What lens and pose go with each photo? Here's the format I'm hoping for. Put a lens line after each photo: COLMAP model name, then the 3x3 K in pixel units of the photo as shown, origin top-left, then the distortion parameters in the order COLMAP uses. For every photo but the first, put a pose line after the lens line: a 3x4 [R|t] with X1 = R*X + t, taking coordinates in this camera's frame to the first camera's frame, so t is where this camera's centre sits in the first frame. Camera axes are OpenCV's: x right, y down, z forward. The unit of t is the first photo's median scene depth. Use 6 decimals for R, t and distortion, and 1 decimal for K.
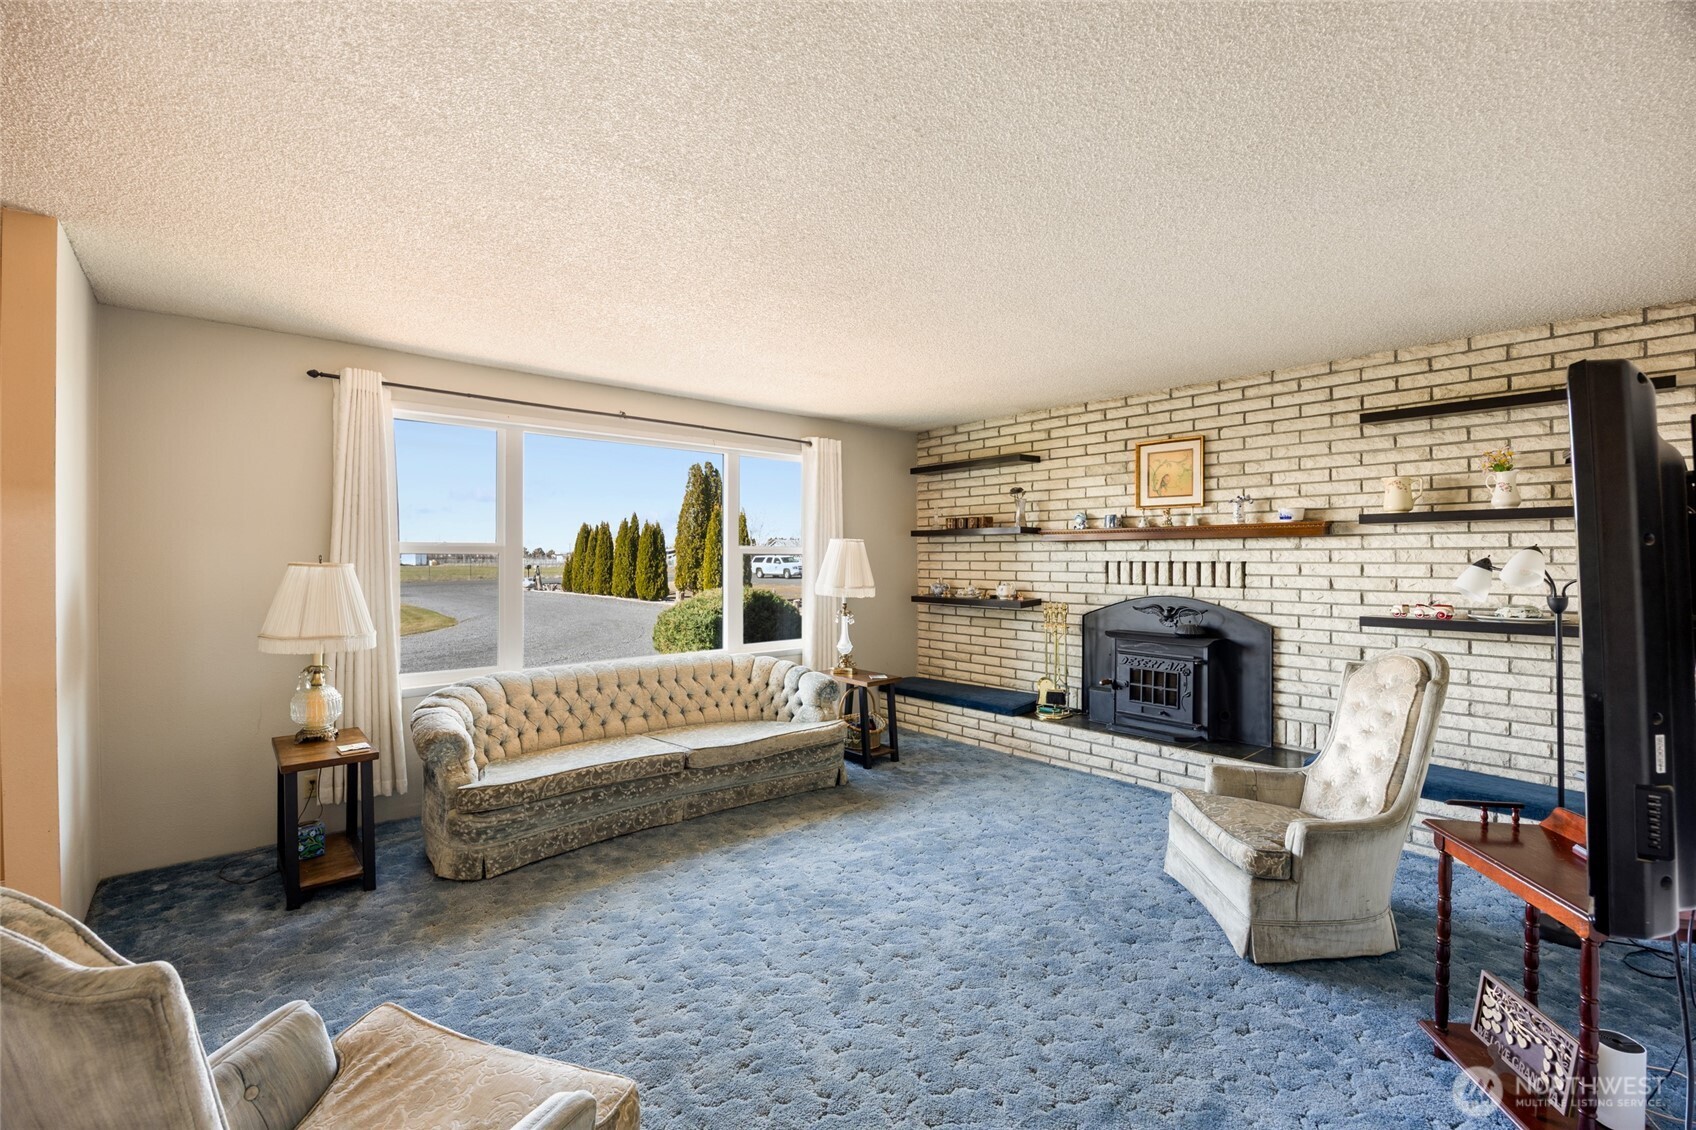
lens RADIAL K [[728.7, 0, 845.9], [0, 728.7, 559.8], [0, 0, 1]] dist [-0.003955, -0.000264]
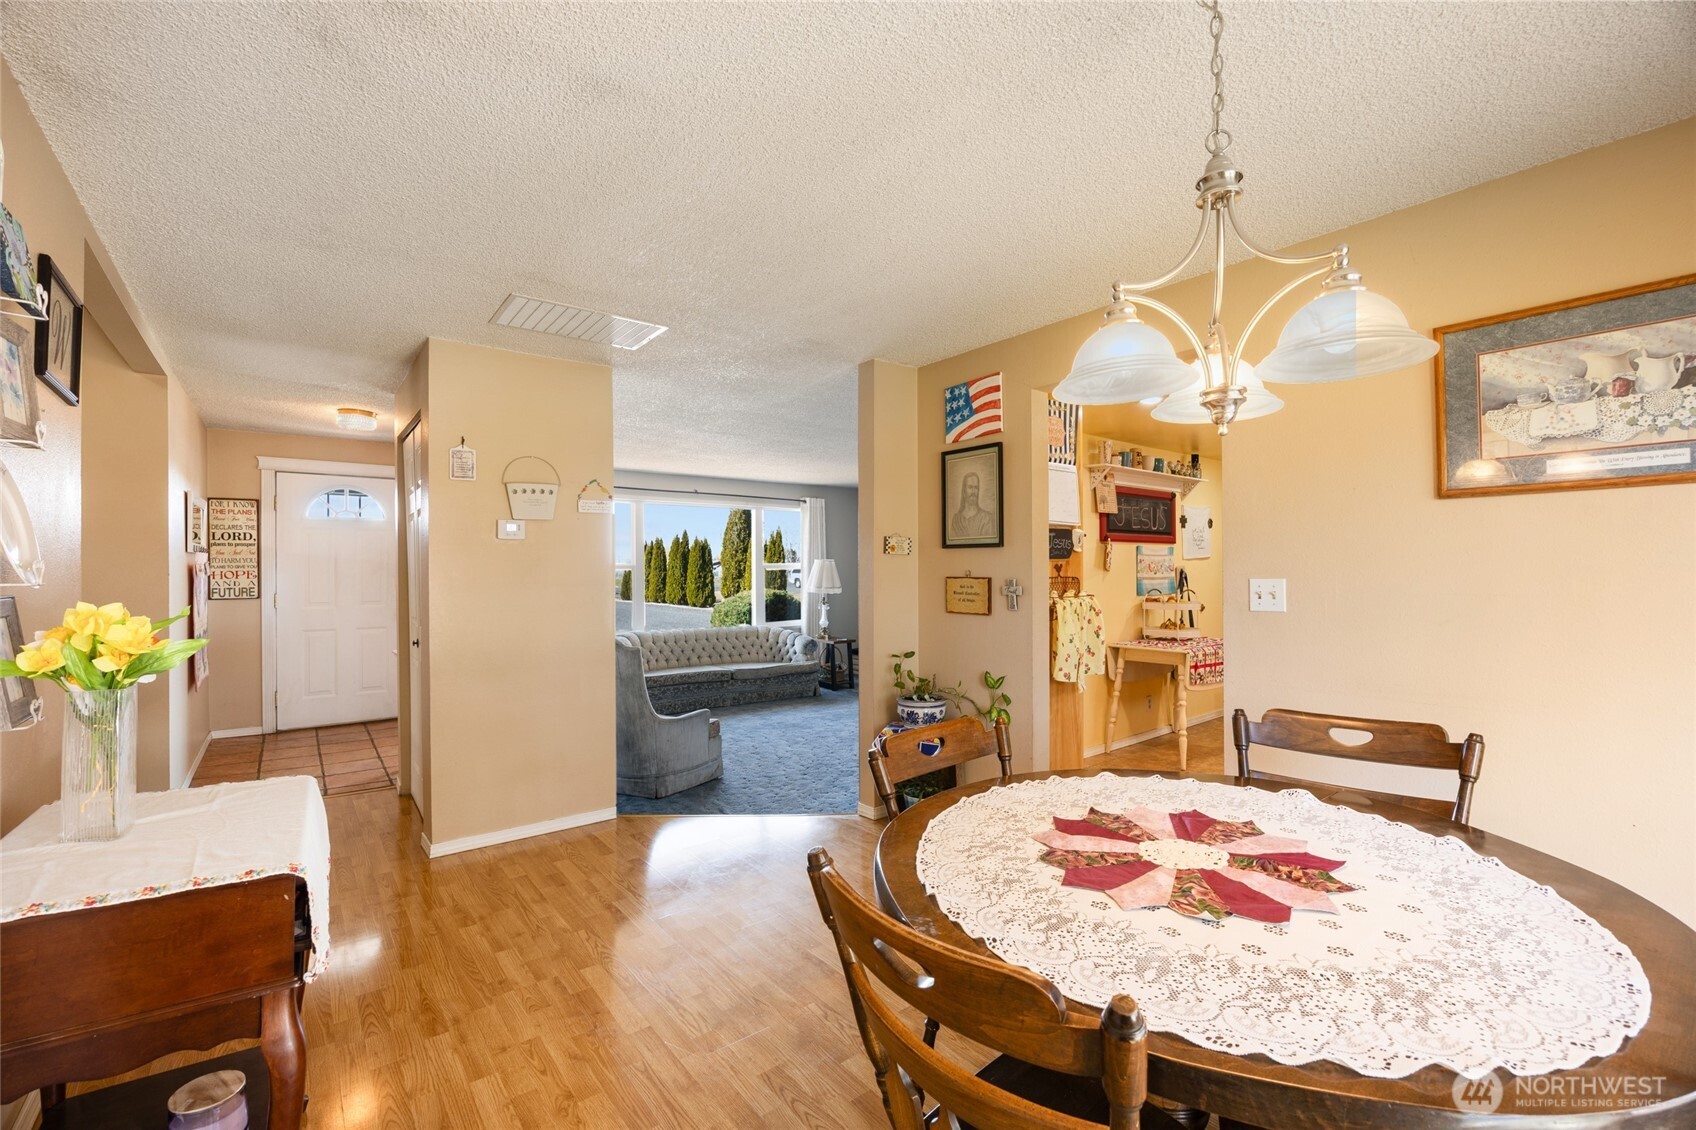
lens RADIAL K [[715.6, 0, 850.4], [0, 715.6, 566.0], [0, 0, 1]] dist [-0.020289, 0.000219]
pose [[0.998778, -0.004916, -0.049168, 0.137737], [0.004620, 0.999971, -0.006127, -0.002437], [0.049197, 0.005893, 0.998772, -0.641526]]
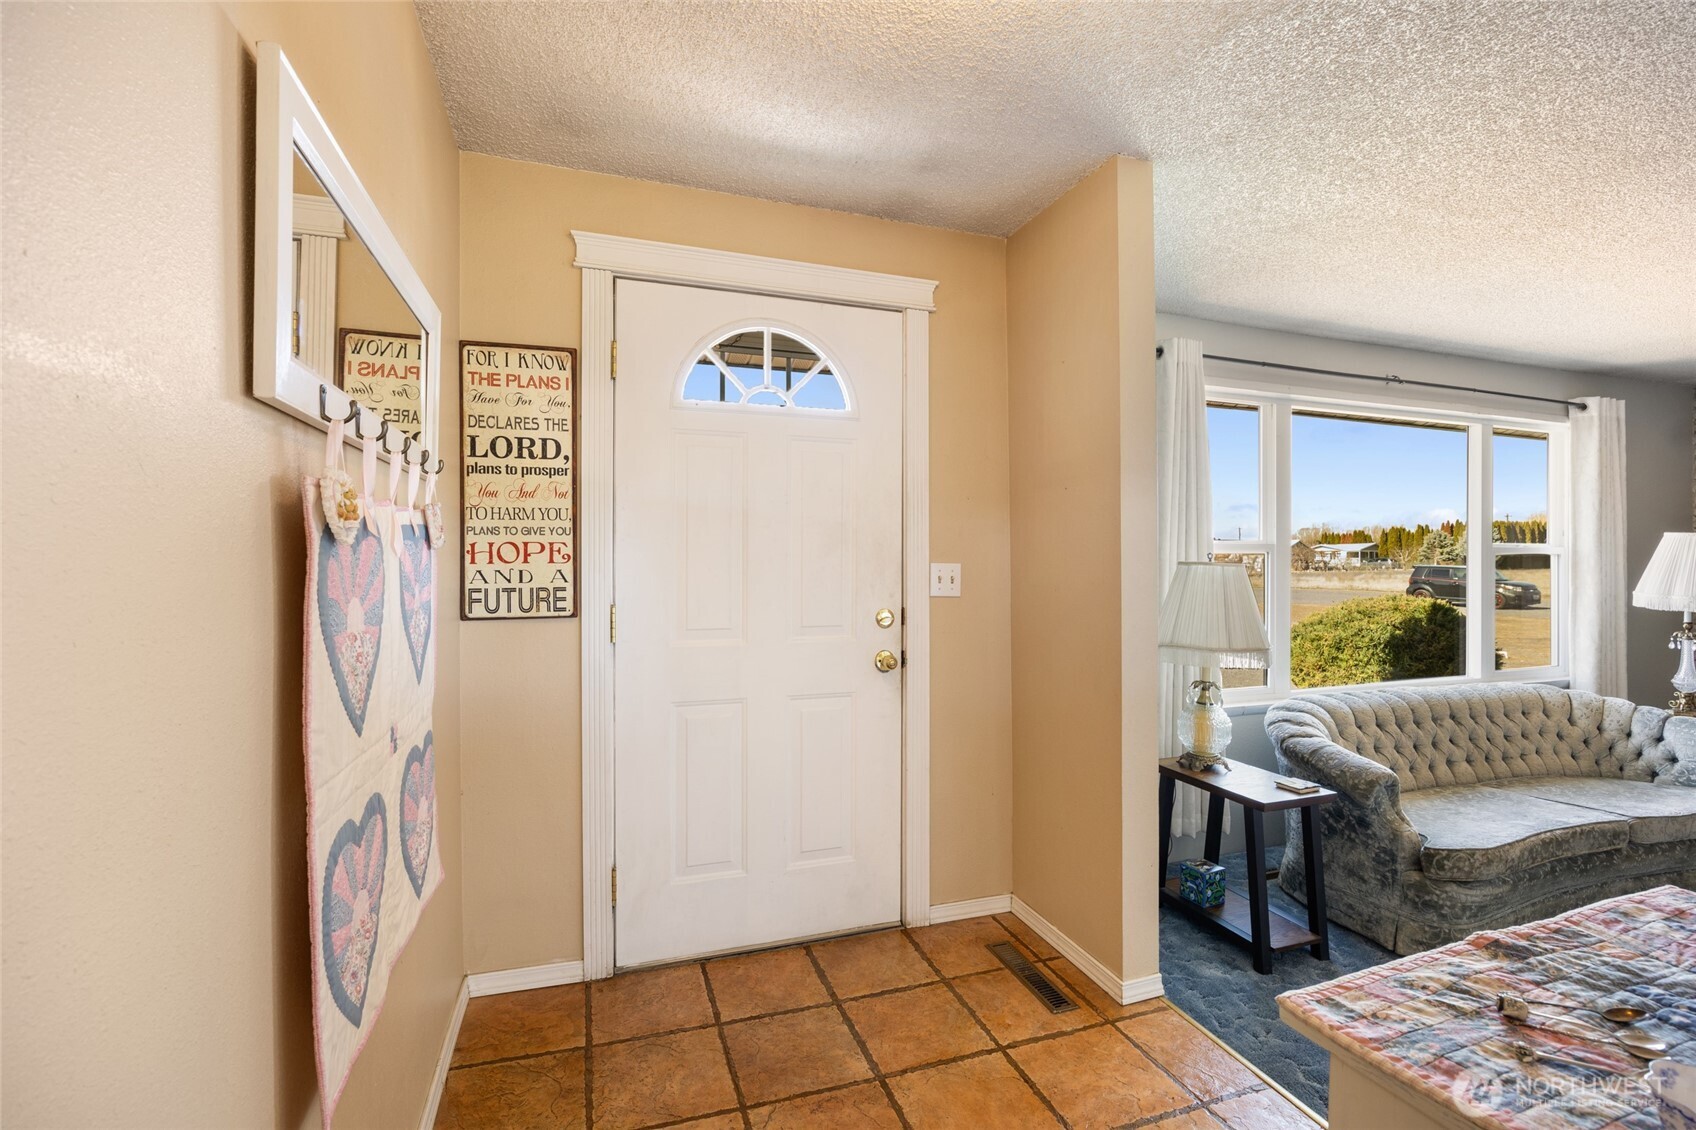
lens RADIAL K [[769.2, 0, 852.6], [0, 769.2, 566.1], [0, 0, 1]] dist [-0.024906, 0.000211]
pose [[0.926118, 0.002935, -0.377222, -0.467920], [-0.002751, 0.999996, 0.001027, 0.005989], [0.377224, 0.000086, 0.926122, 0.003959]]
